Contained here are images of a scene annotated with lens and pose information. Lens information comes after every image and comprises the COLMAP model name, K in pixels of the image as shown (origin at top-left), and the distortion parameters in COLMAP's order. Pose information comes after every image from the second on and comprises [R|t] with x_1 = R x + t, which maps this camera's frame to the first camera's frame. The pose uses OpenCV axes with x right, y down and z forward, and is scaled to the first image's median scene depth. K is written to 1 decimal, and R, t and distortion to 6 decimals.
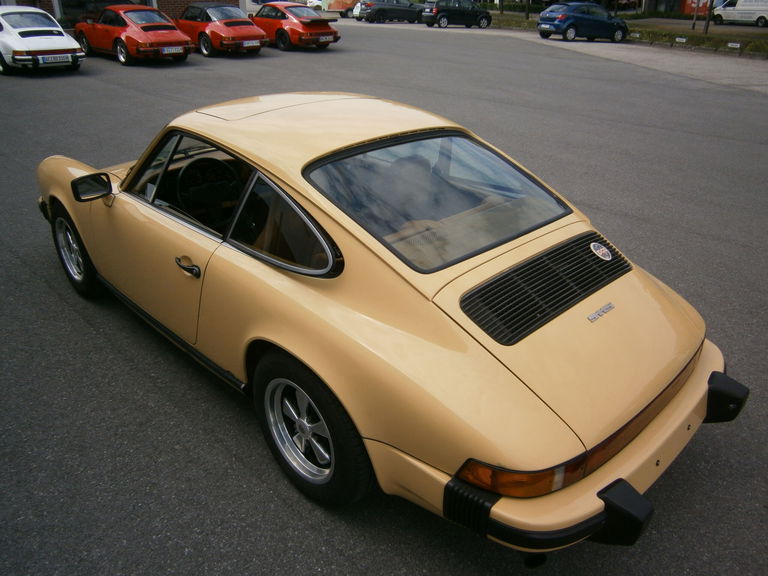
lens RADIAL K [[606.3, 0, 358.1], [0, 606.3, 289.6], [0, 0, 1]] dist [-0.075109, 0.049136]
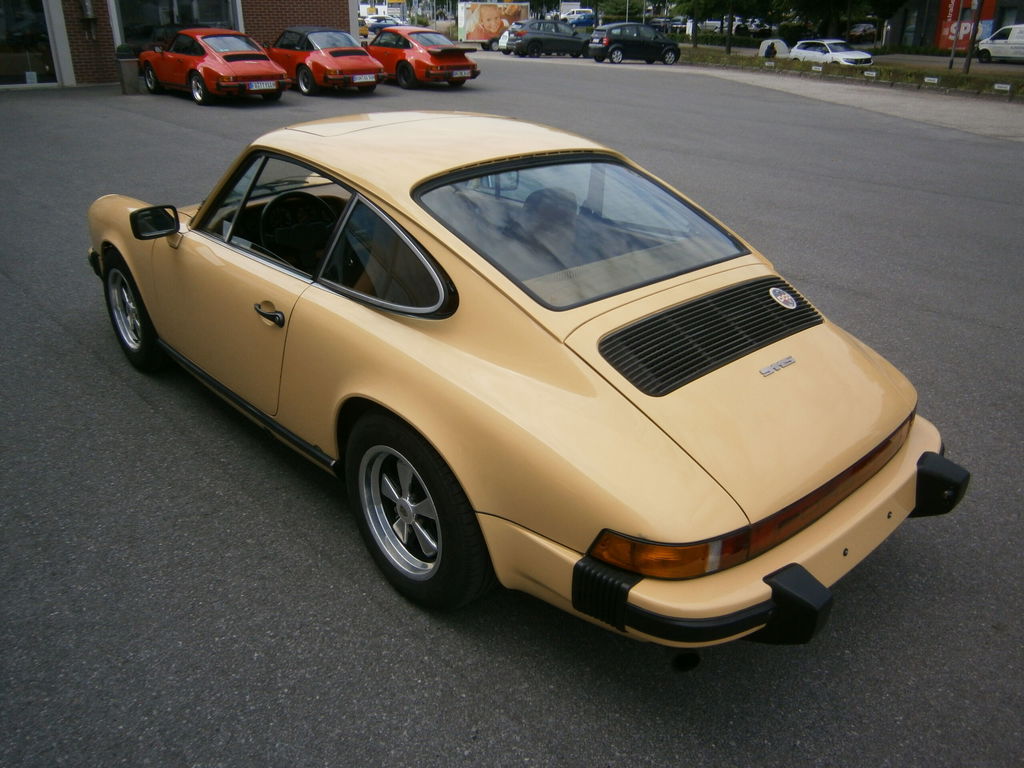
lens RADIAL K [[808.3, 0, 476.9], [0, 808.3, 388.9], [0, 0, 1]] dist [-0.075109, 0.049136]
pose [[0.999346, 0.018358, -0.031166, 0.031443], [-0.019332, 0.999325, -0.031244, 0.090976], [0.030572, 0.031826, 0.999026, -0.066115]]
